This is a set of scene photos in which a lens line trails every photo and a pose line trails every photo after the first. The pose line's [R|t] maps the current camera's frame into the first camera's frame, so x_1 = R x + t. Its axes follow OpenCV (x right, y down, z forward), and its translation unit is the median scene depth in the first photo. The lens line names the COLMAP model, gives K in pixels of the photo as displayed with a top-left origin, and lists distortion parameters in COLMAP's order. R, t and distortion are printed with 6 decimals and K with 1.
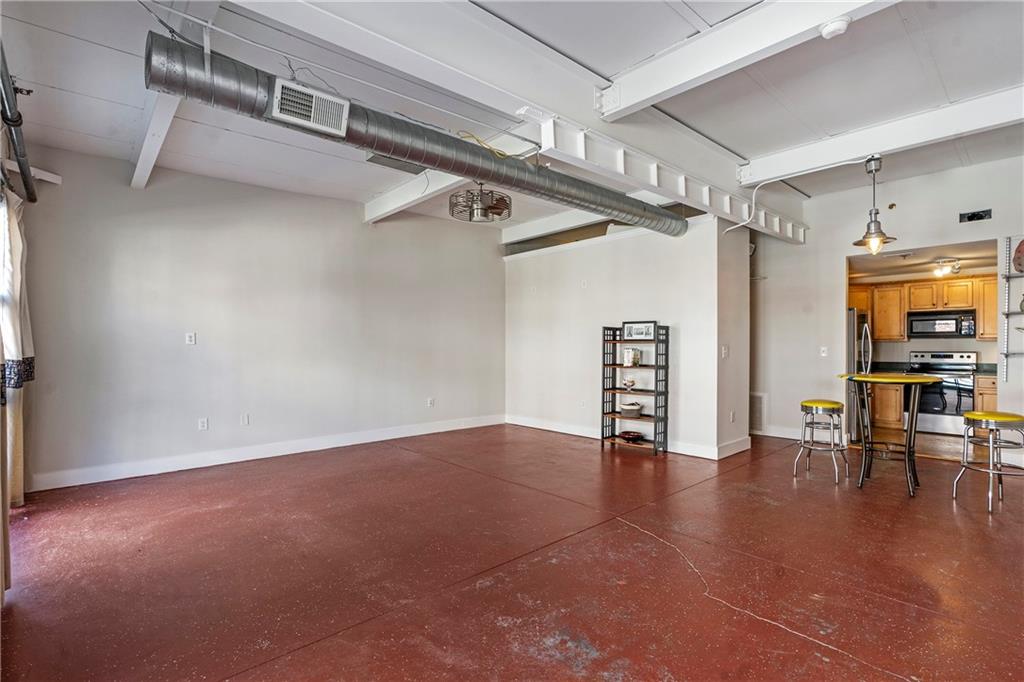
lens RADIAL K [[479.0, 0, 508.2], [0, 479.0, 346.5], [0, 0, 1]] dist [-0.003110, 0.000616]
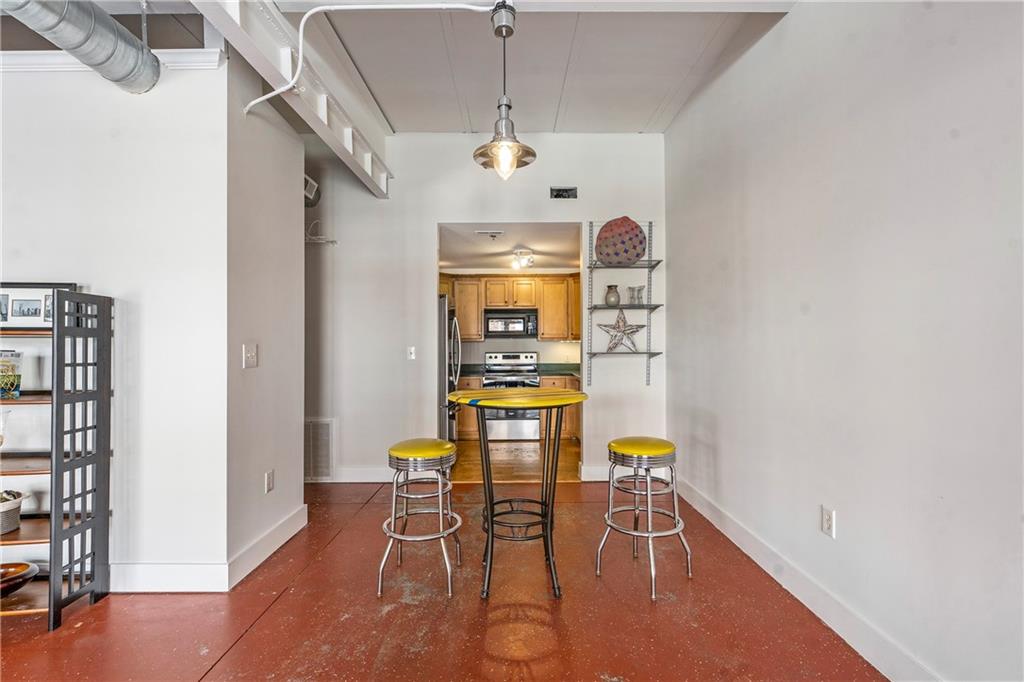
lens RADIAL K [[462.3, 0, 516.5], [0, 462.3, 346.6], [0, 0, 1]] dist [-0.006781, 0.000396]
pose [[0.663850, -0.000049, 0.747865, 0.263718], [0.005280, 0.999975, -0.004622, 0.004895], [-0.747847, 0.007017, 0.663834, 0.451148]]
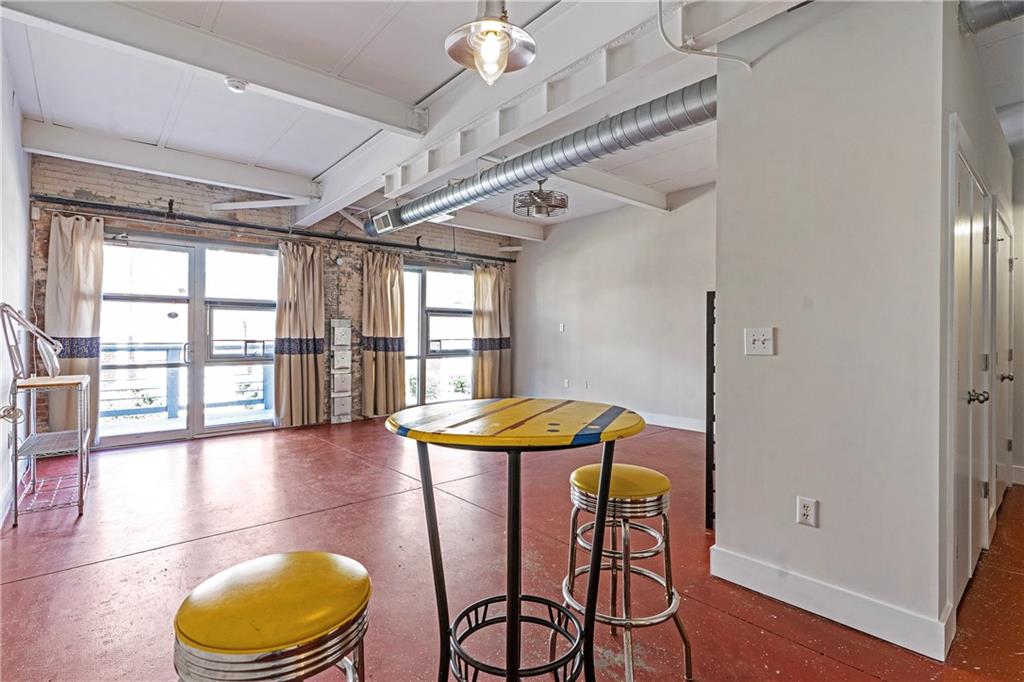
lens RADIAL K [[496.9, 0, 502.9], [0, 496.9, 330.7], [0, 0, 1]] dist [-0.003409, 0.000559]
pose [[-0.022889, -0.005817, -0.999721, 0.836275], [-0.003121, 0.999979, -0.005747, 0.003694], [0.999733, 0.002989, -0.022907, 0.728157]]
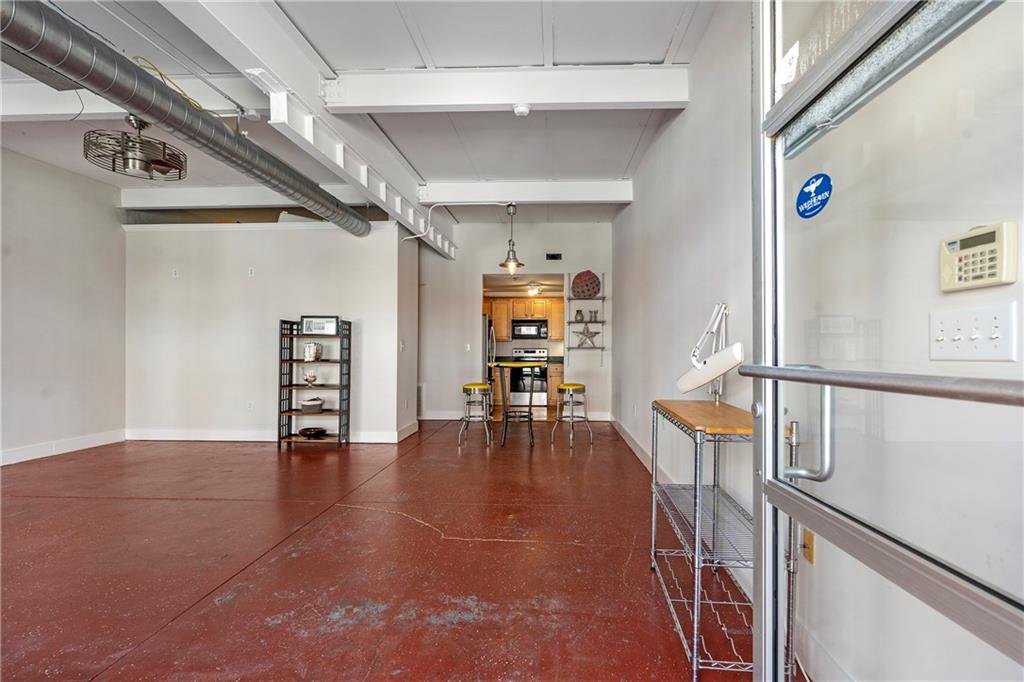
lens RADIAL K [[476.0, 0, 529.9], [0, 476.0, 348.9], [0, 0, 1]] dist [-0.002790, 0.000196]
pose [[0.705310, 0.002456, 0.708895, -0.120469], [-0.001431, 0.999997, -0.002041, 0.017549], [-0.708897, 0.000426, 0.705311, -0.002942]]
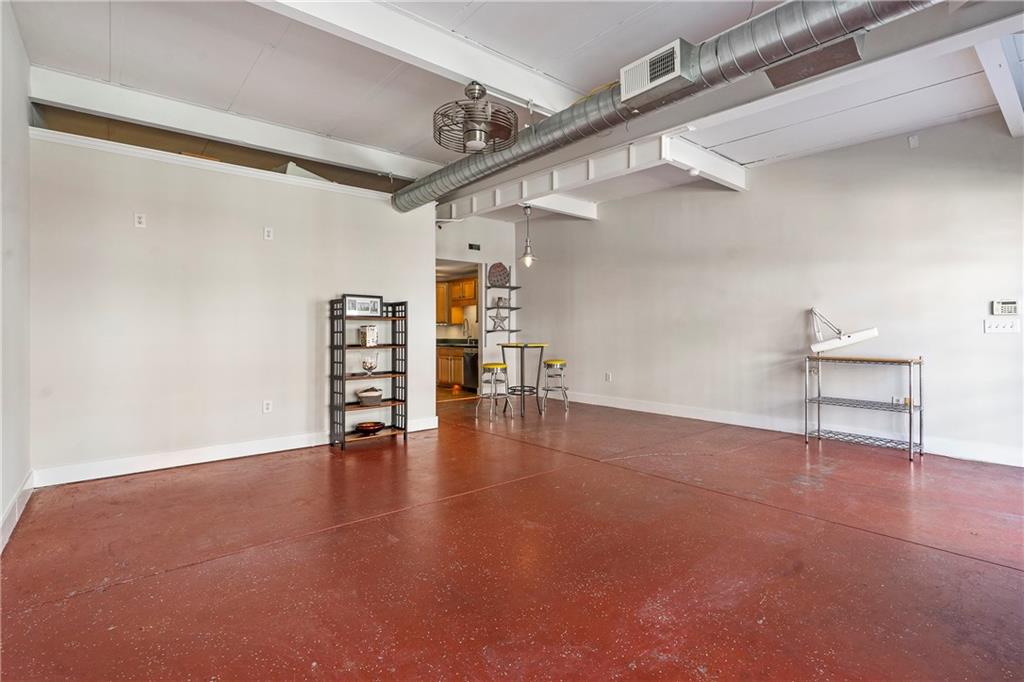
lens RADIAL K [[498.7, 0, 511.3], [0, 498.7, 331.1], [0, 0, 1]] dist [-0.001278, 0.000170]
pose [[0.031541, 0.000548, 0.999502, -0.639581], [0.004785, 0.999988, -0.000699, 0.015334], [-0.999491, 0.004805, 0.031538, 0.718541]]
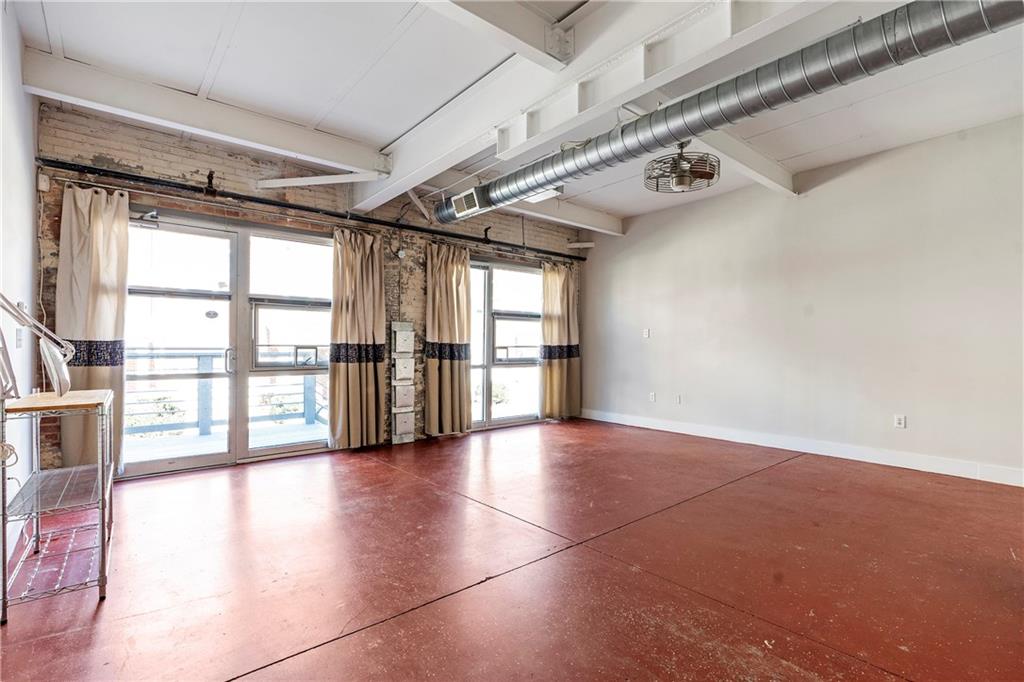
lens RADIAL K [[485.0, 0, 506.0], [0, 485.0, 343.9], [0, 0, 1]] dist [-0.003541, 0.000147]
pose [[-0.029493, 0.001378, -0.999564, 0.639649], [-0.006989, 0.999974, 0.001585, 0.012651], [0.999541, 0.007033, -0.029483, 0.551215]]
